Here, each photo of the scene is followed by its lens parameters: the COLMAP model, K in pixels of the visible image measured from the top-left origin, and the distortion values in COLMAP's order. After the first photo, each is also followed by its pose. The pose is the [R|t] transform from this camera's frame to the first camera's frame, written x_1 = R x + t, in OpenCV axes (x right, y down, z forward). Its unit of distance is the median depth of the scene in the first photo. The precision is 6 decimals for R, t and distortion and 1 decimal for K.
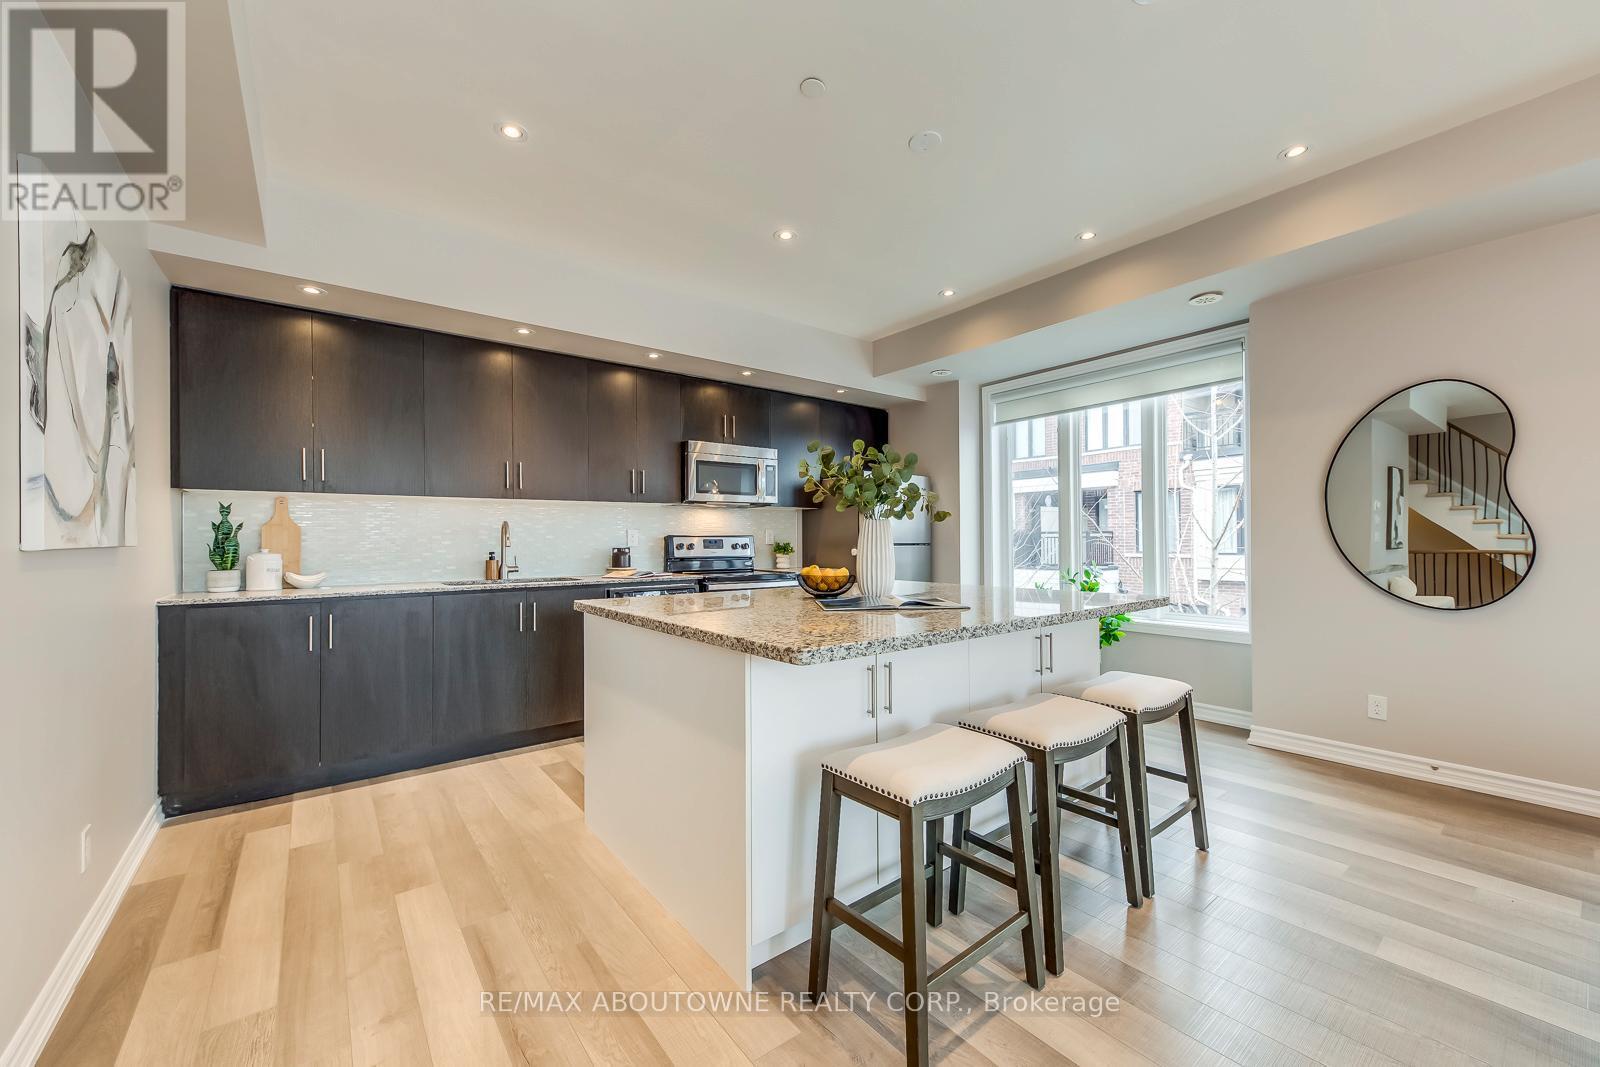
lens RADIAL K [[613.6, 0, 795.6], [0, 613.6, 533.2], [0, 0, 1]] dist [0.012422, -0.002583]
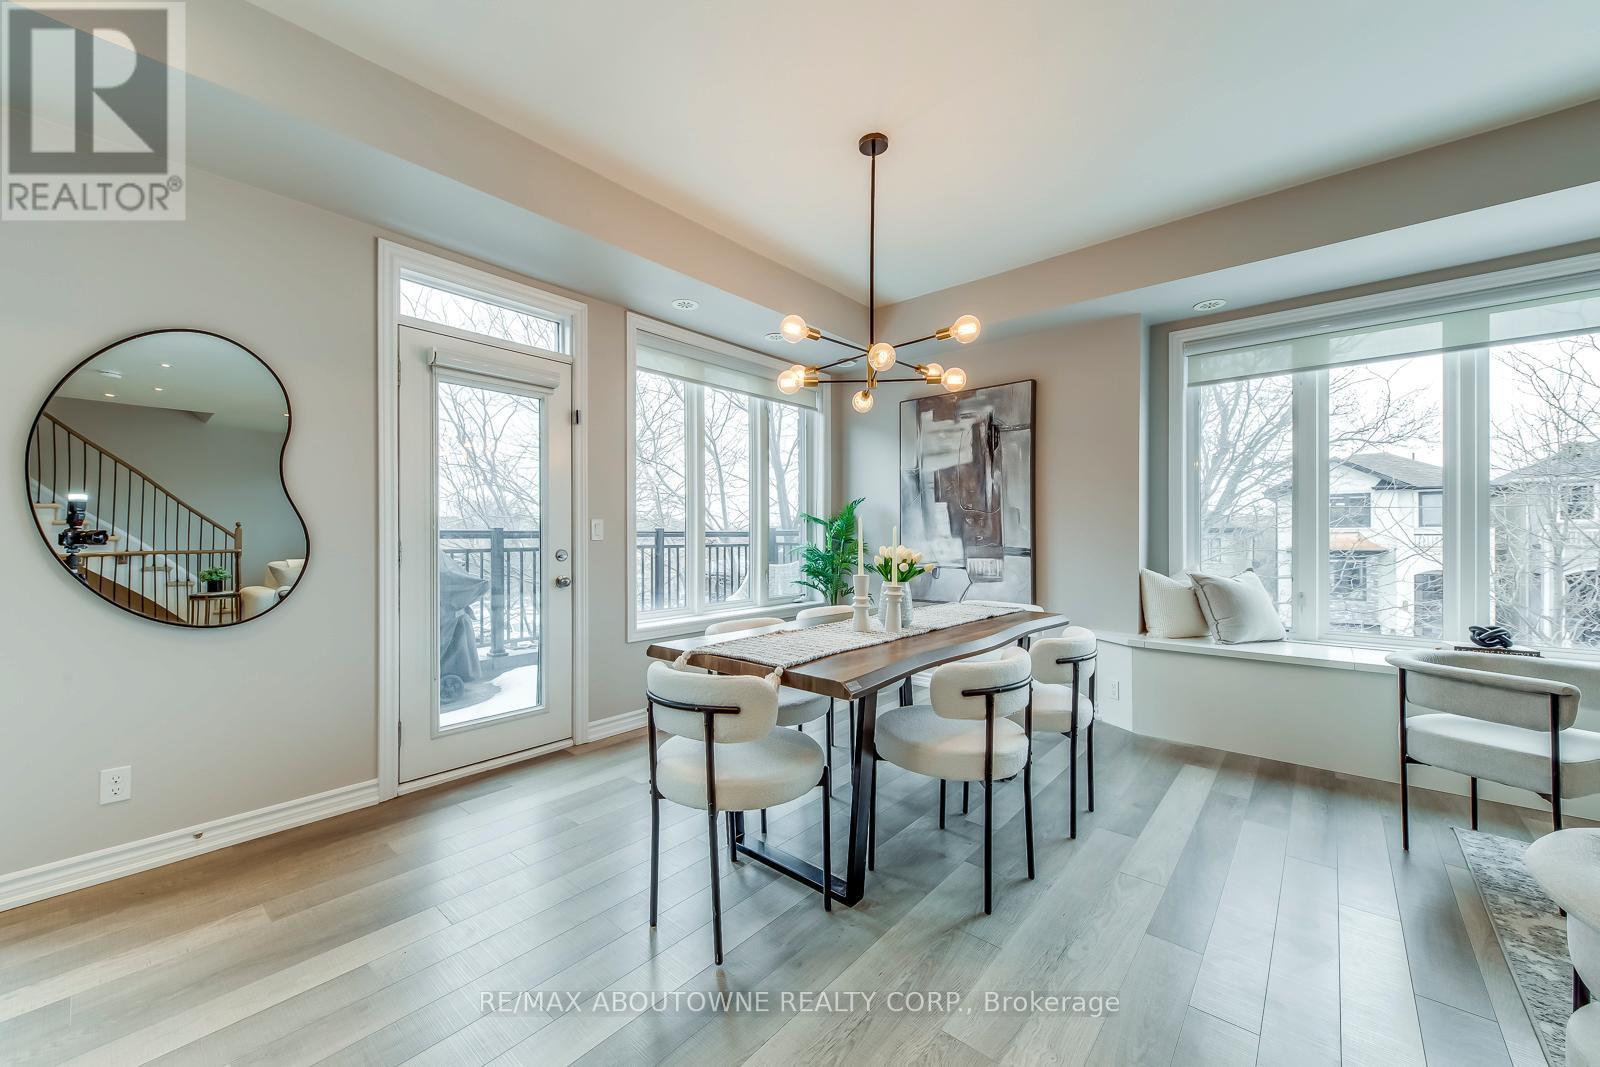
lens RADIAL K [[613.6, 0, 796.1], [0, 613.6, 533.7], [0, 0, 1]] dist [0.012422, -0.002583]
pose [[-0.200444, 0.010756, 0.979646, 0.104020], [-0.008510, 0.999883, -0.012719, 0.007991], [-0.979668, -0.010886, -0.200329, 0.350181]]
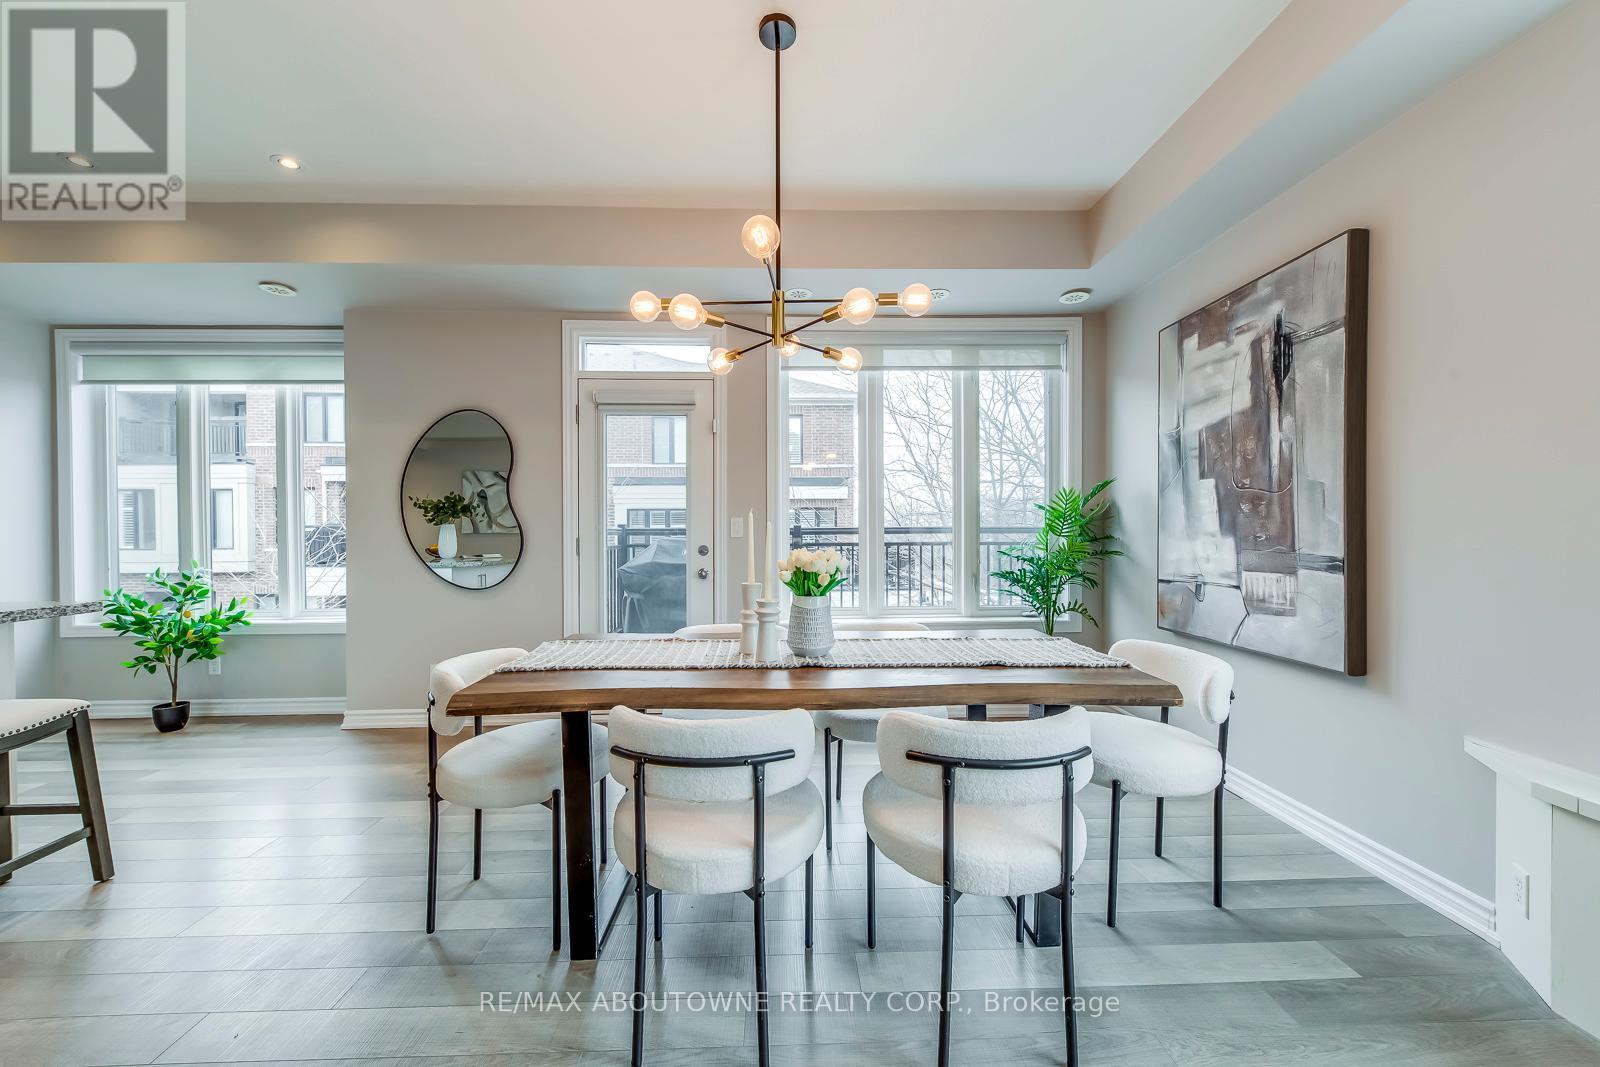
lens RADIAL K [[593.4, 0, 793.1], [0, 593.4, 537.9], [0, 0, 1]] dist [0.007833, -0.001367]
pose [[0.586784, -0.002972, 0.809738, 0.355488], [-0.009515, 0.999899, 0.010565, -0.002847], [-0.809687, -0.013904, 0.586697, -0.212105]]
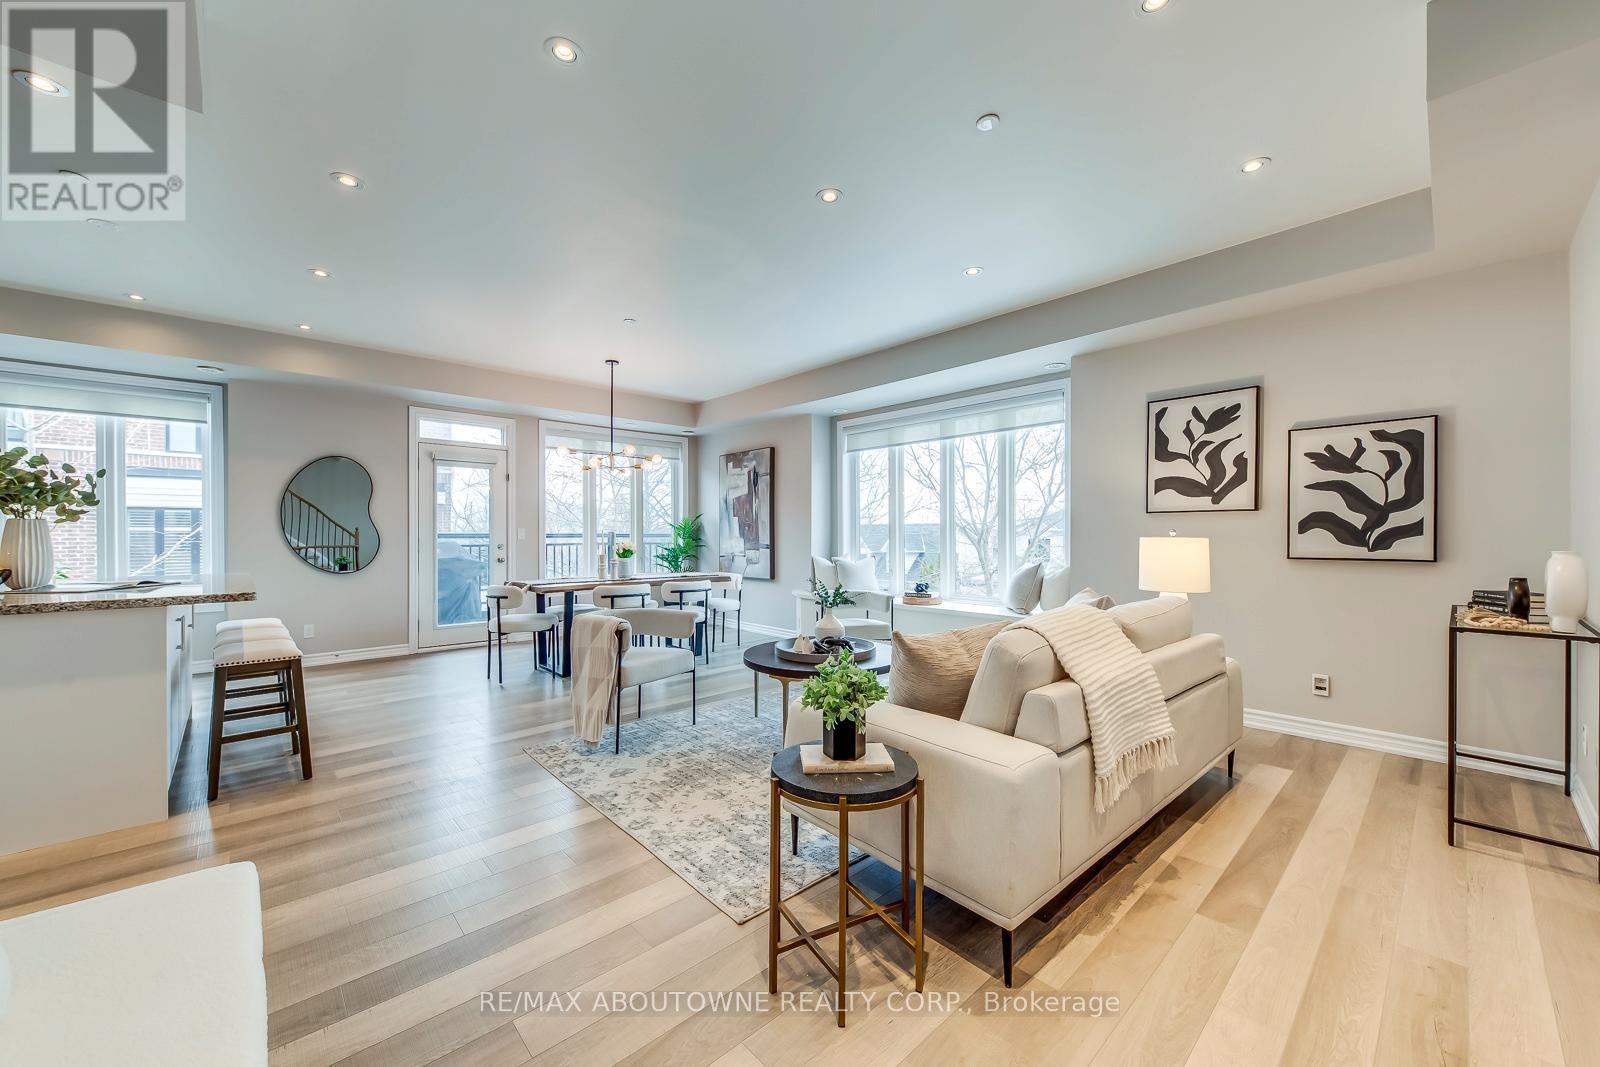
lens RADIAL K [[613.6, 0, 798.2], [0, 613.6, 534.3], [0, 0, 1]] dist [0.012422, -0.002583]
pose [[-0.083789, 0.009921, 0.996434, -0.846361], [-0.010245, 0.999889, -0.010816, 0.005229], [-0.996431, -0.011115, -0.083678, -0.231553]]
